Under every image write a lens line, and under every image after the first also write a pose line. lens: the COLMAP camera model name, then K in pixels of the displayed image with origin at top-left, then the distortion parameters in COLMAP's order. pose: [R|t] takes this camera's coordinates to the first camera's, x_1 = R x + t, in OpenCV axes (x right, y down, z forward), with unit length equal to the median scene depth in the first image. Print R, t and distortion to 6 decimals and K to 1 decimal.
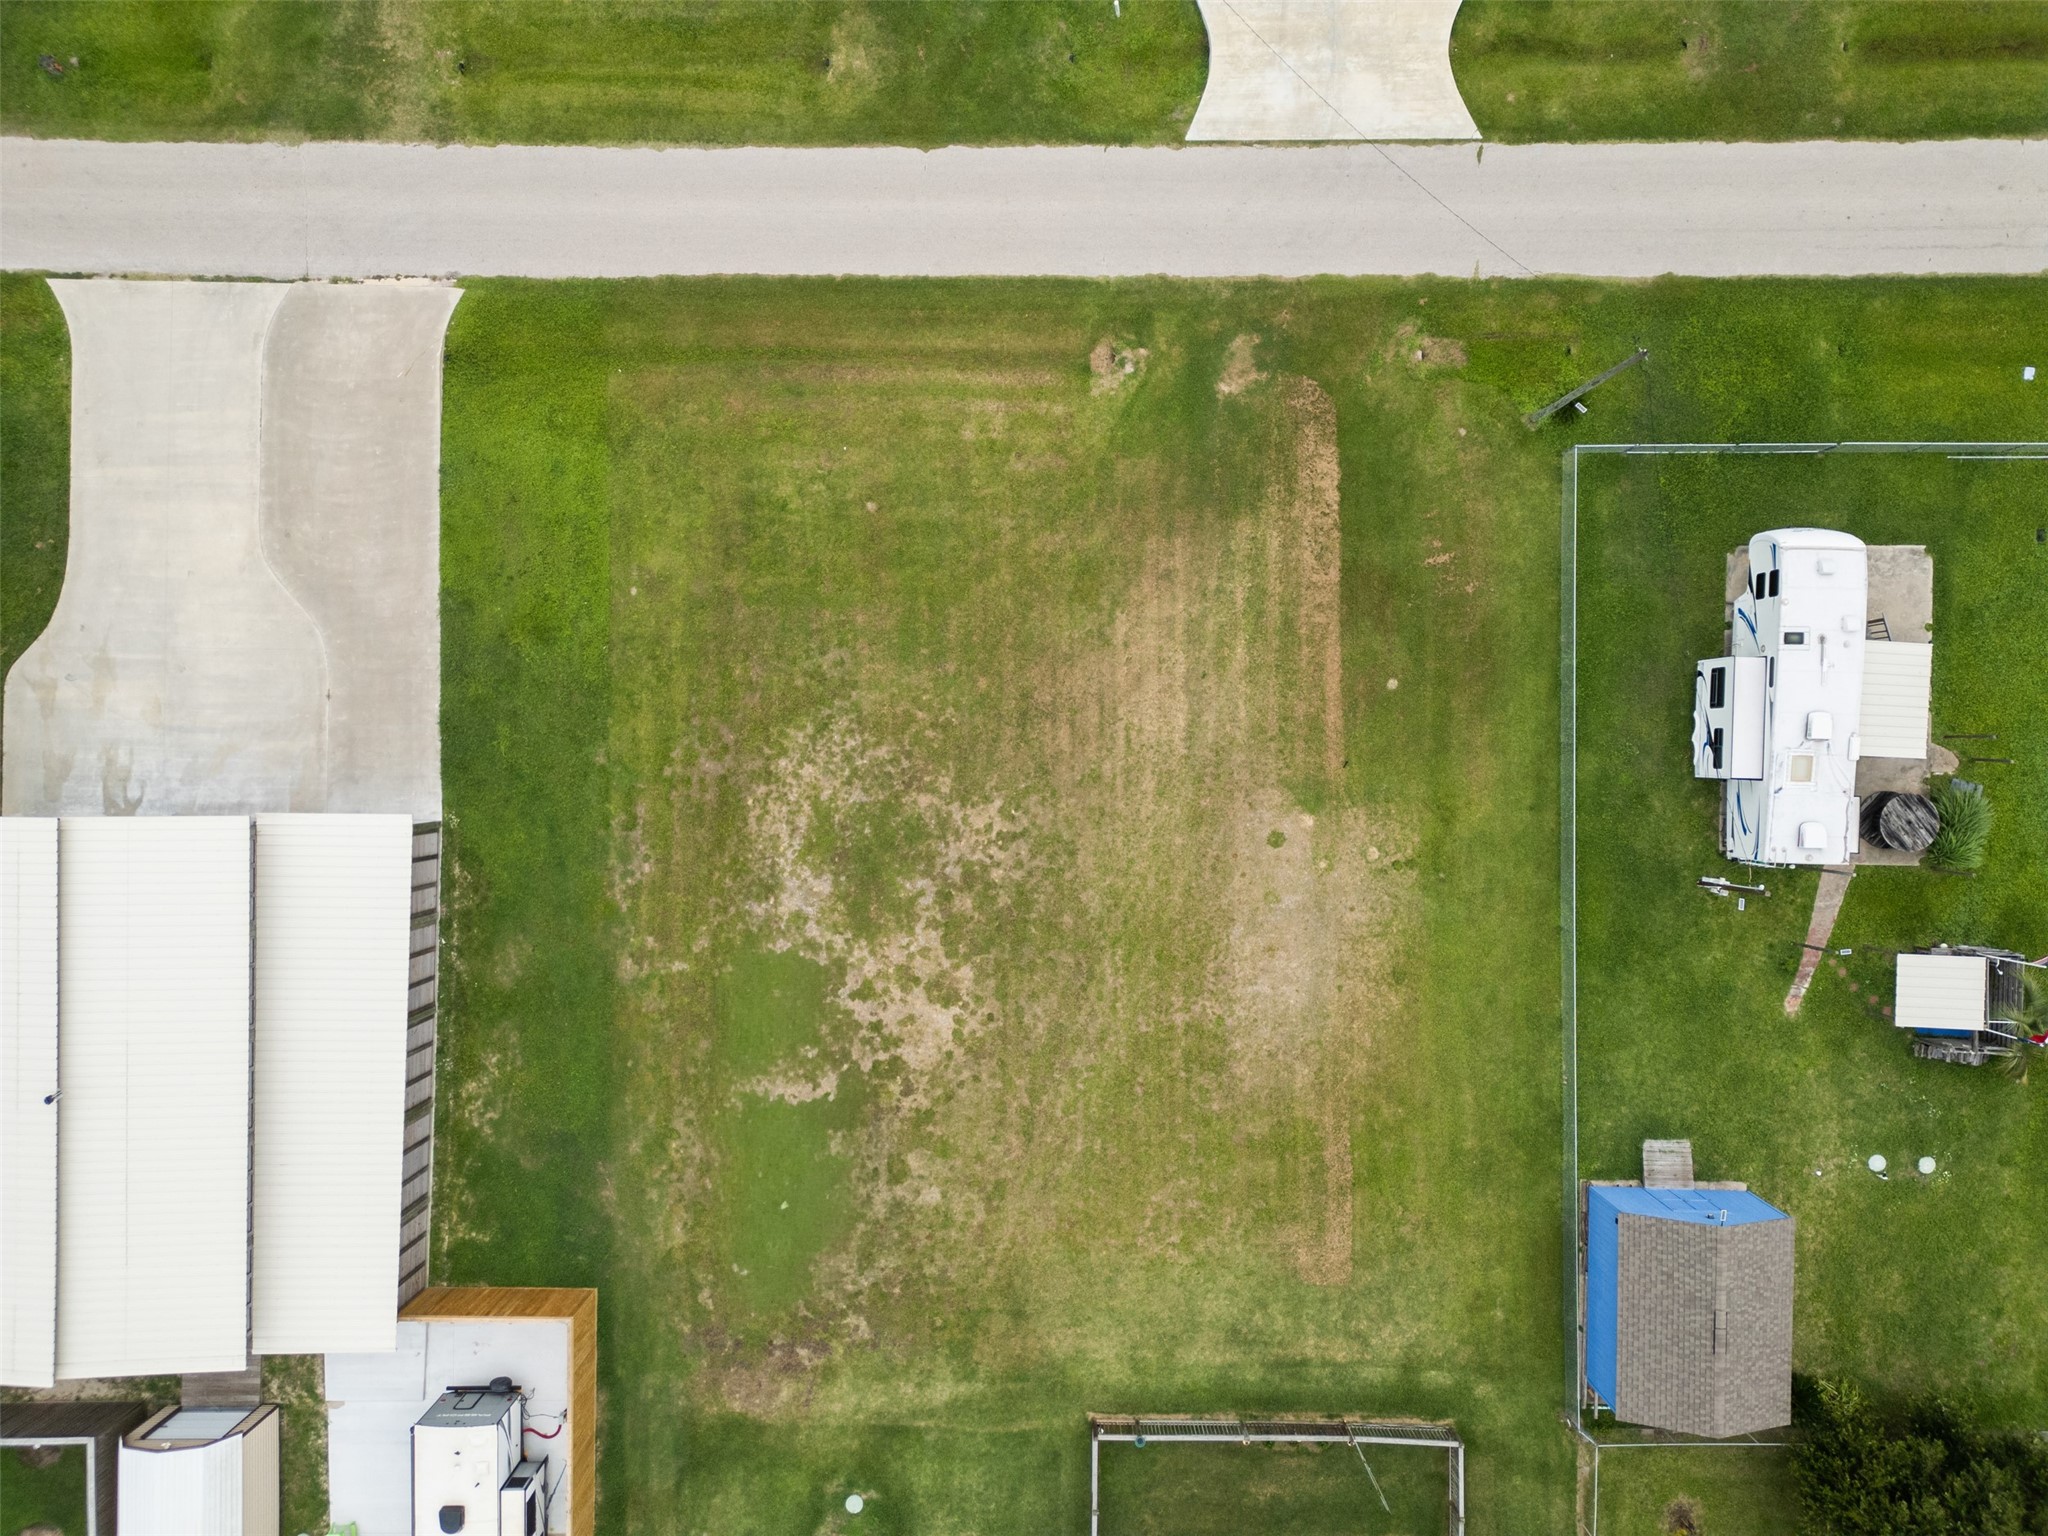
lens RADIAL K [[1429.0, 0, 1016.1], [0, 1429.0, 763.5], [0, 0, 1]] dist [0.078942, -0.074490]
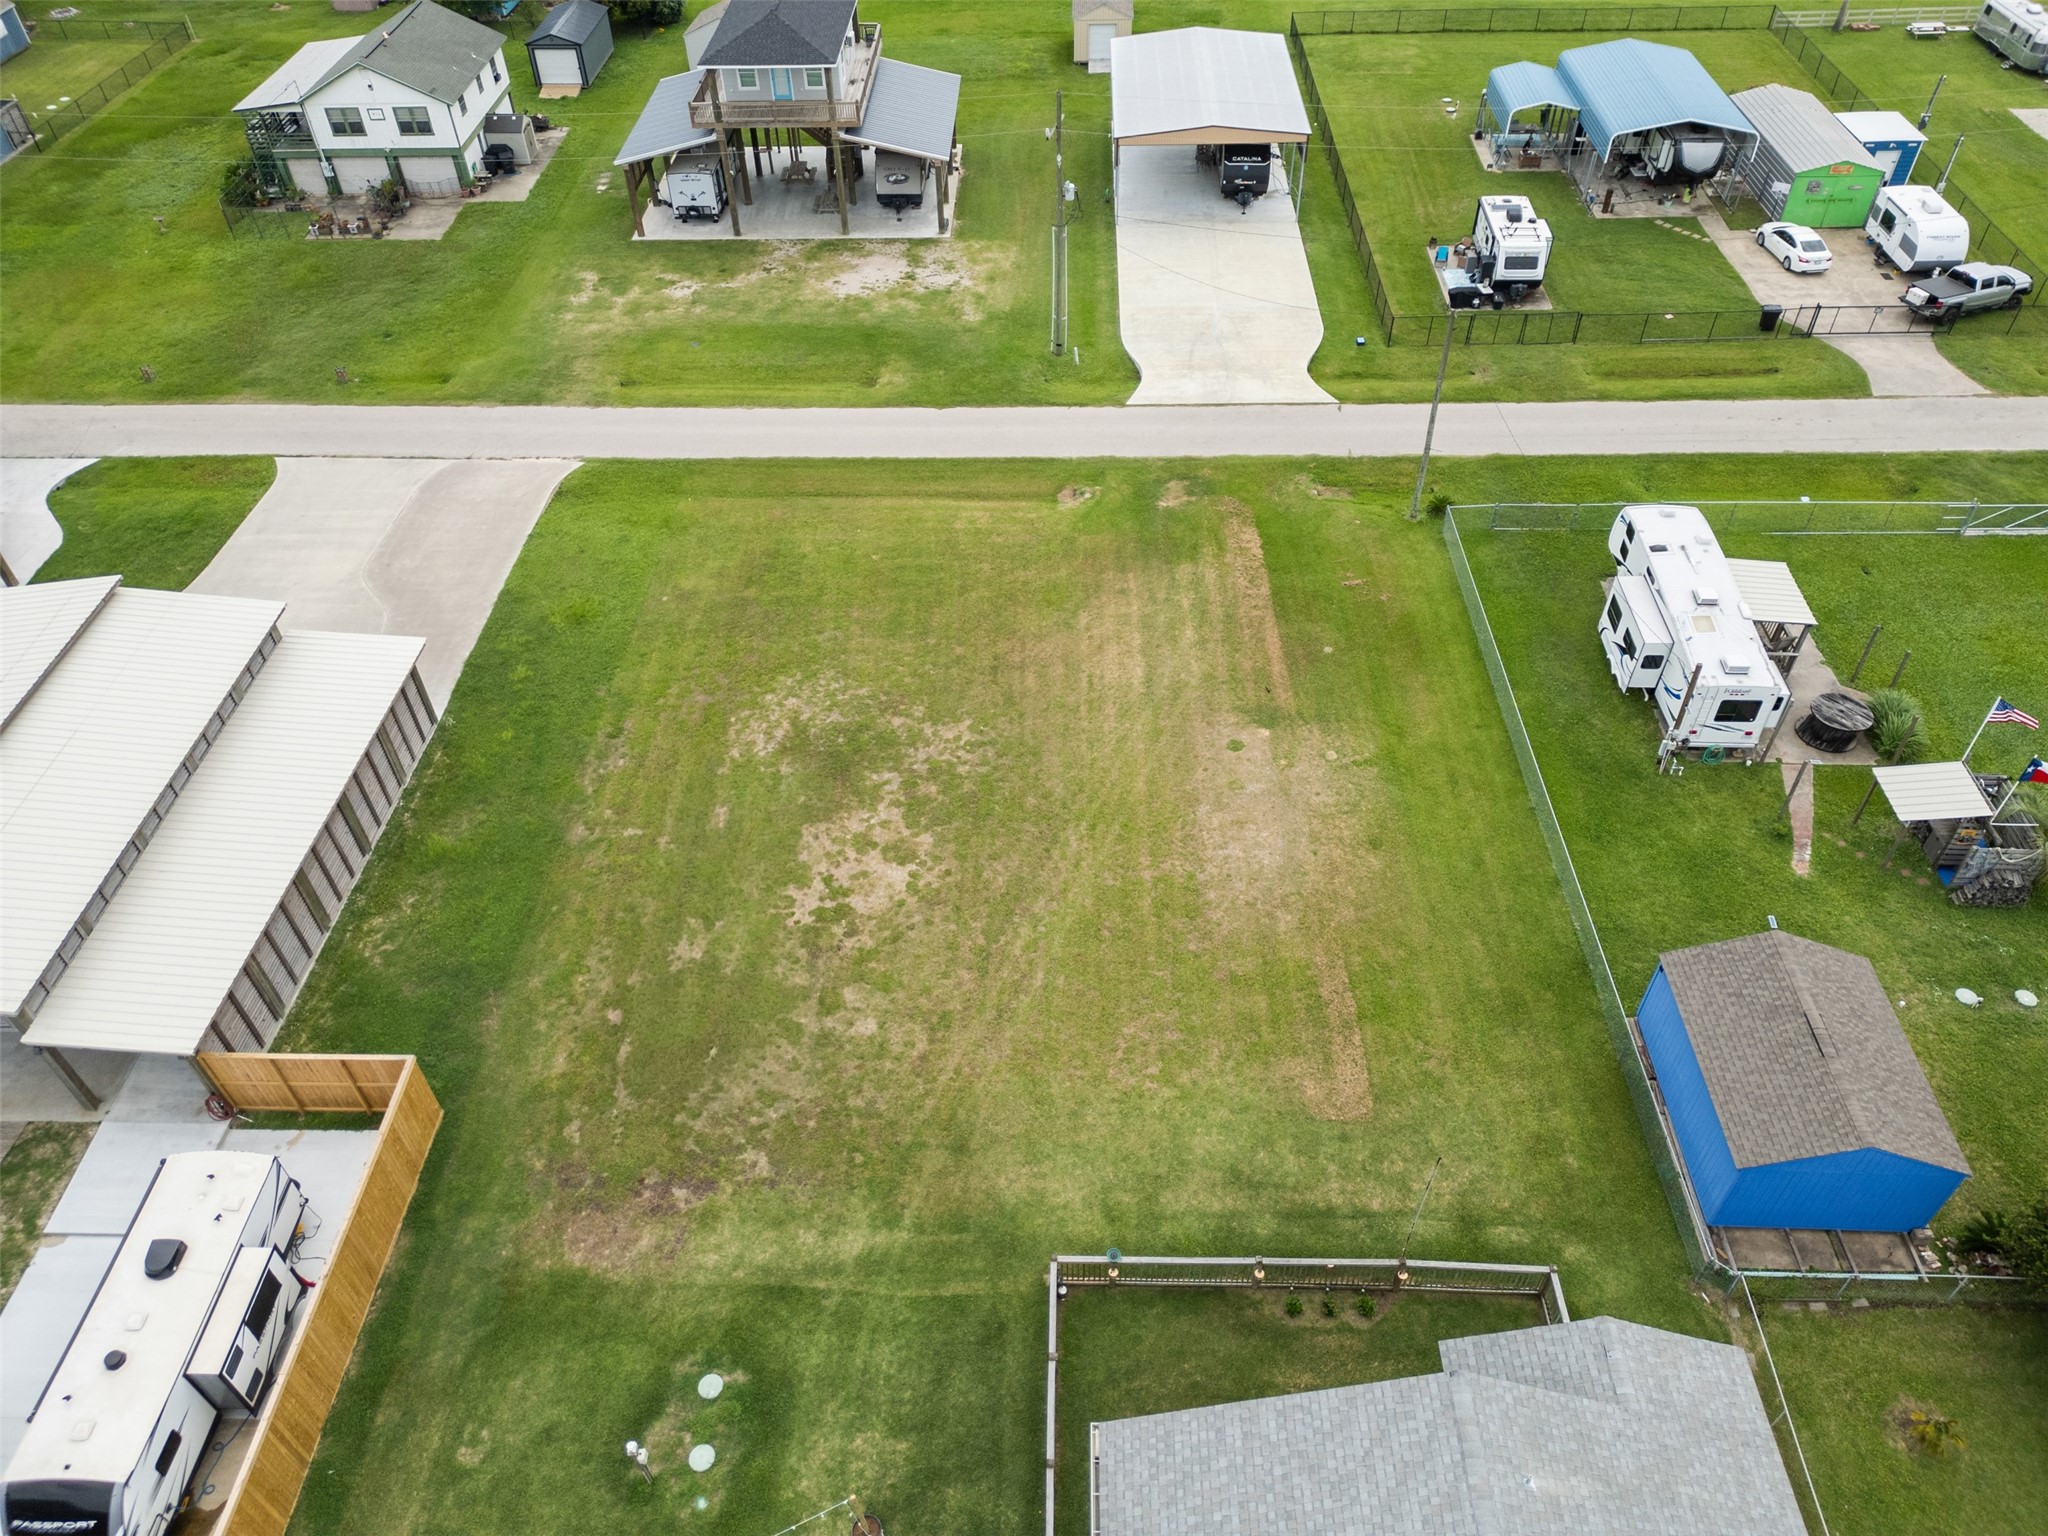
lens RADIAL K [[1429.0, 0, 1015.7], [0, 1429.0, 763.3], [0, 0, 1]] dist [0.078942, -0.074490]
pose [[0.999603, 0.012948, -0.025009, 0.049398], [-0.027125, 0.681404, -0.731405, 0.816150], [0.007571, 0.731793, 0.681485, 0.306257]]
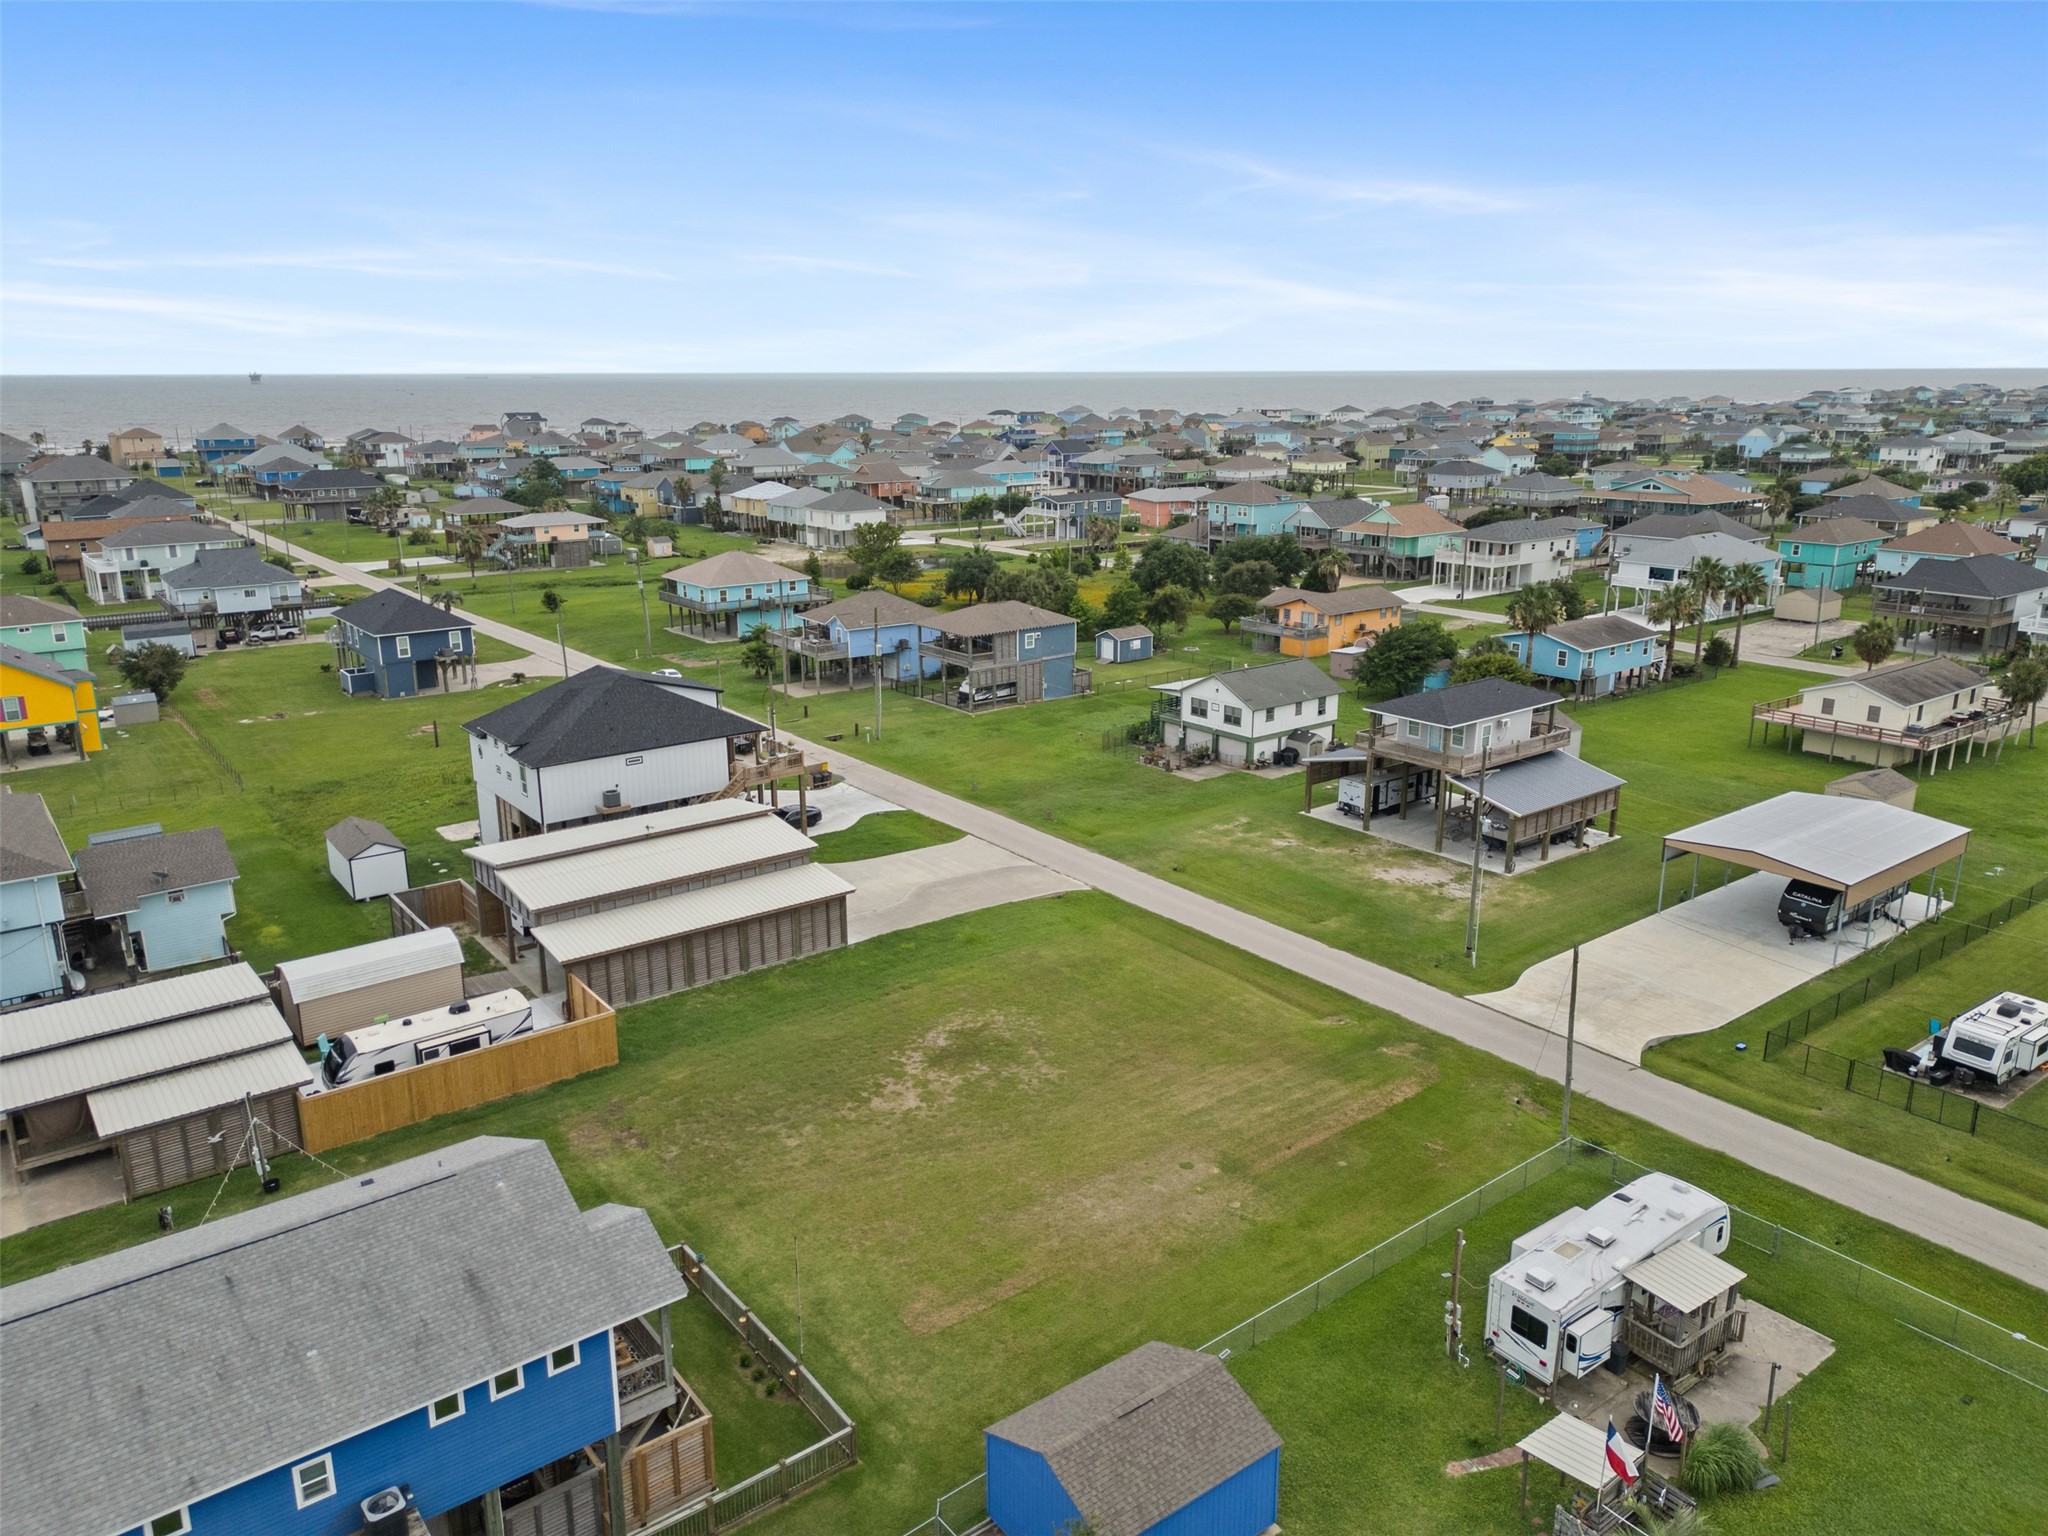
lens RADIAL K [[1429.0, 0, 1013.9], [0, 1429.0, 761.3], [0, 0, 1]] dist [0.078942, -0.074490]
pose [[0.612849, 0.220151, -0.758913, 0.950565], [-0.790040, 0.151374, -0.594073, 0.849939], [-0.015906, 0.963649, 0.266698, 0.336807]]
